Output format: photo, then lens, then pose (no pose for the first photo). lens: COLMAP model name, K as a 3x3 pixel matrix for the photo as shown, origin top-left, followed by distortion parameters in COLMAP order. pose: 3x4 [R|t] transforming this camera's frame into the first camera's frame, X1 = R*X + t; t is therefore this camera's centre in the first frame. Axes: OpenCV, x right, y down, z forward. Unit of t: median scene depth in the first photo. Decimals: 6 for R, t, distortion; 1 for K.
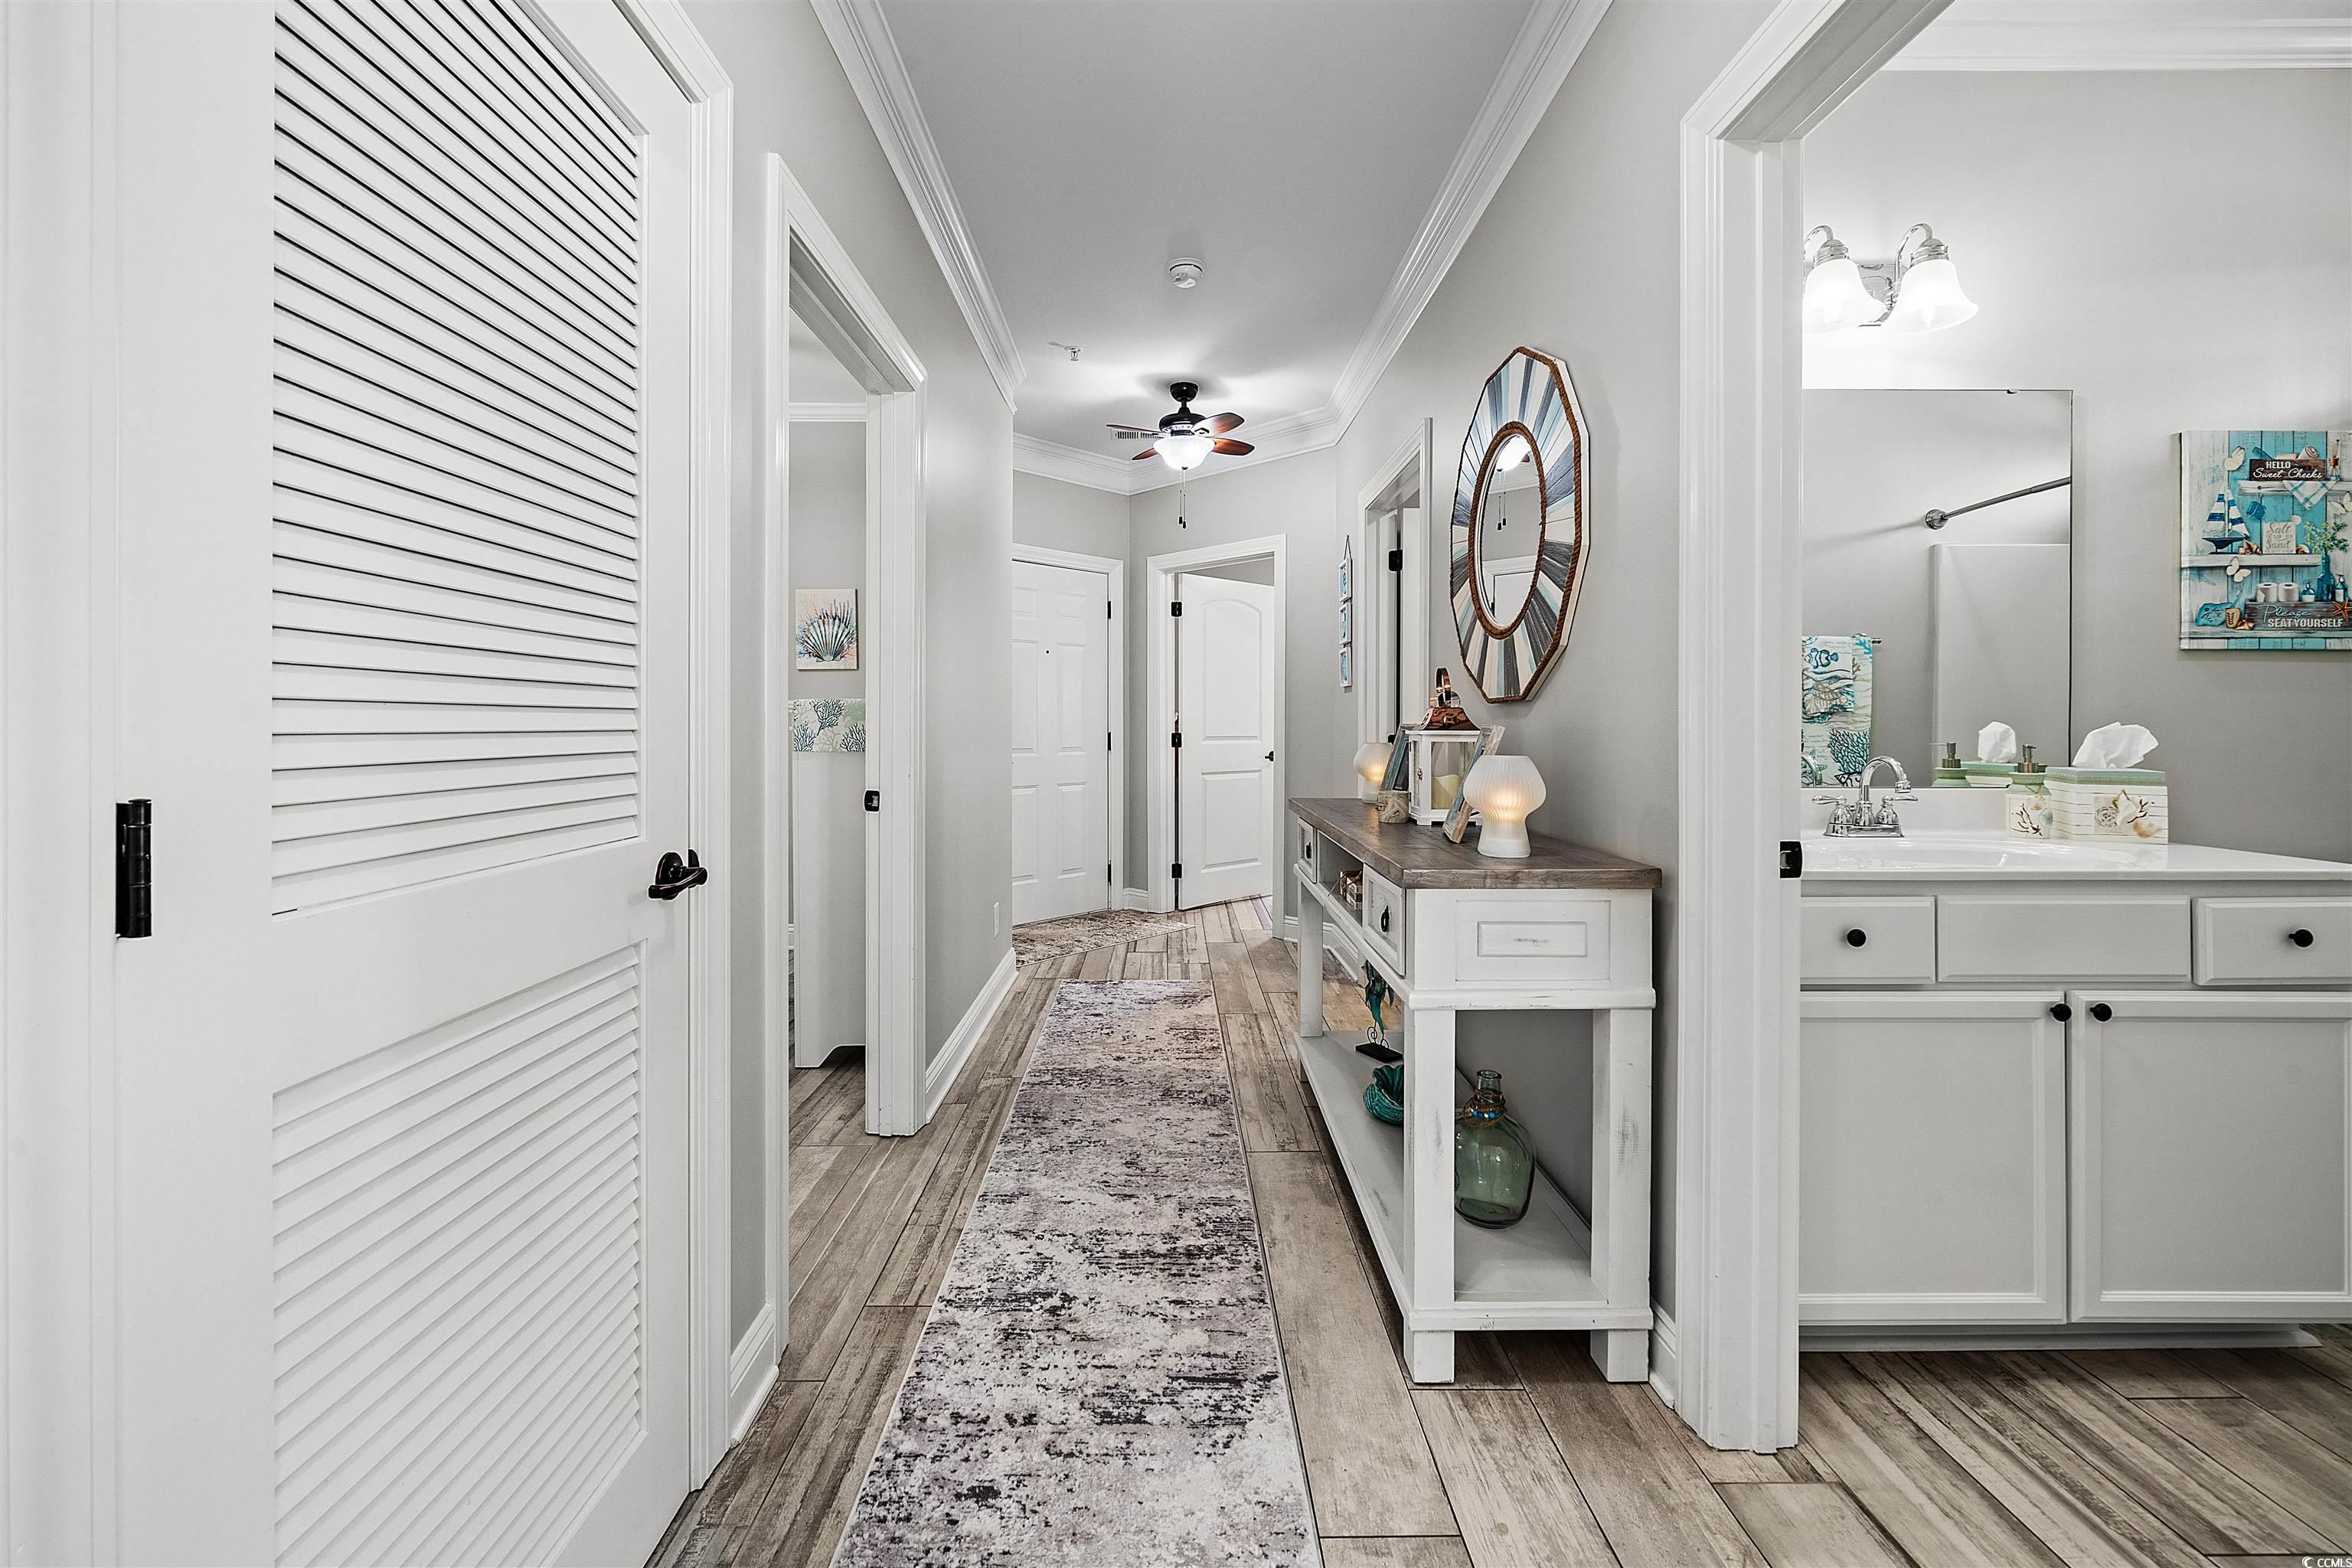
lens RADIAL K [[935.2, 0, 1247.4], [0, 935.2, 721.3], [0, 0, 1]] dist [0.002861, 0.000156]
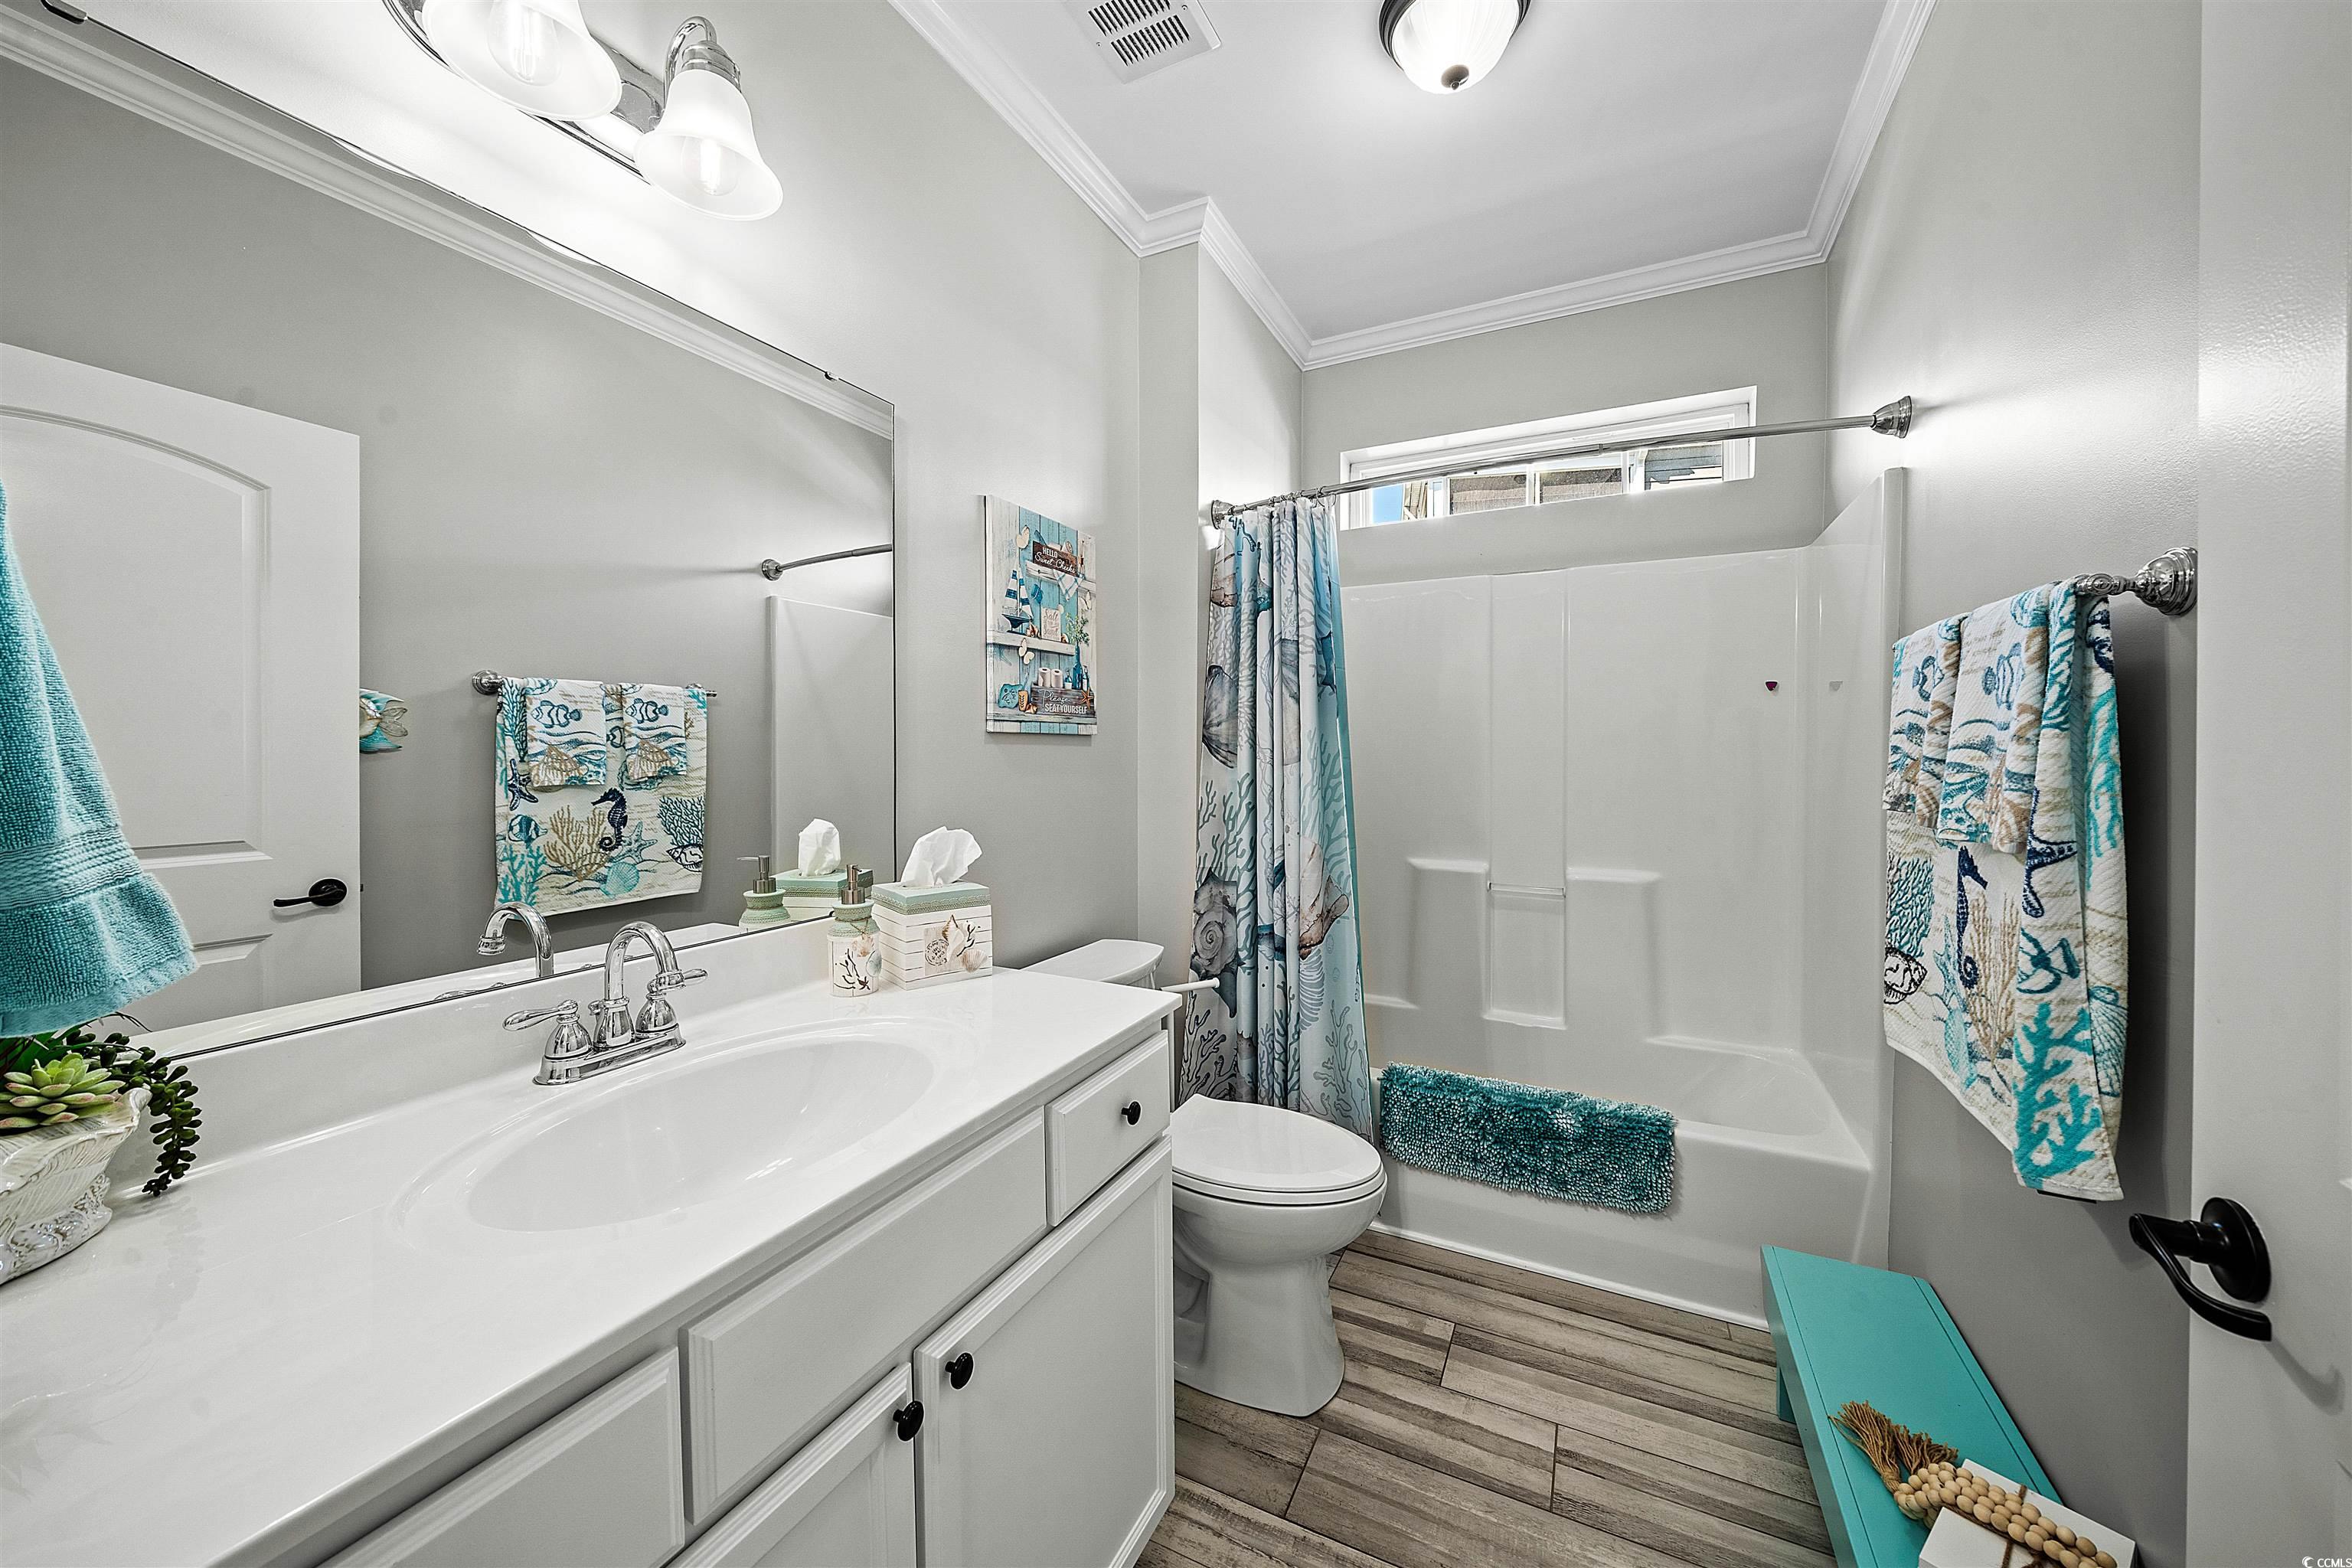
lens RADIAL K [[841.9, 0, 1170.3], [0, 841.9, 768.1], [0, 0, 1]] dist [-0.006526, -0.000686]
pose [[0.492121, -0.016905, 0.870363, 0.362717], [0.001962, 0.999830, 0.018311, -0.055654], [-0.870525, -0.007303, 0.492071, 0.435307]]
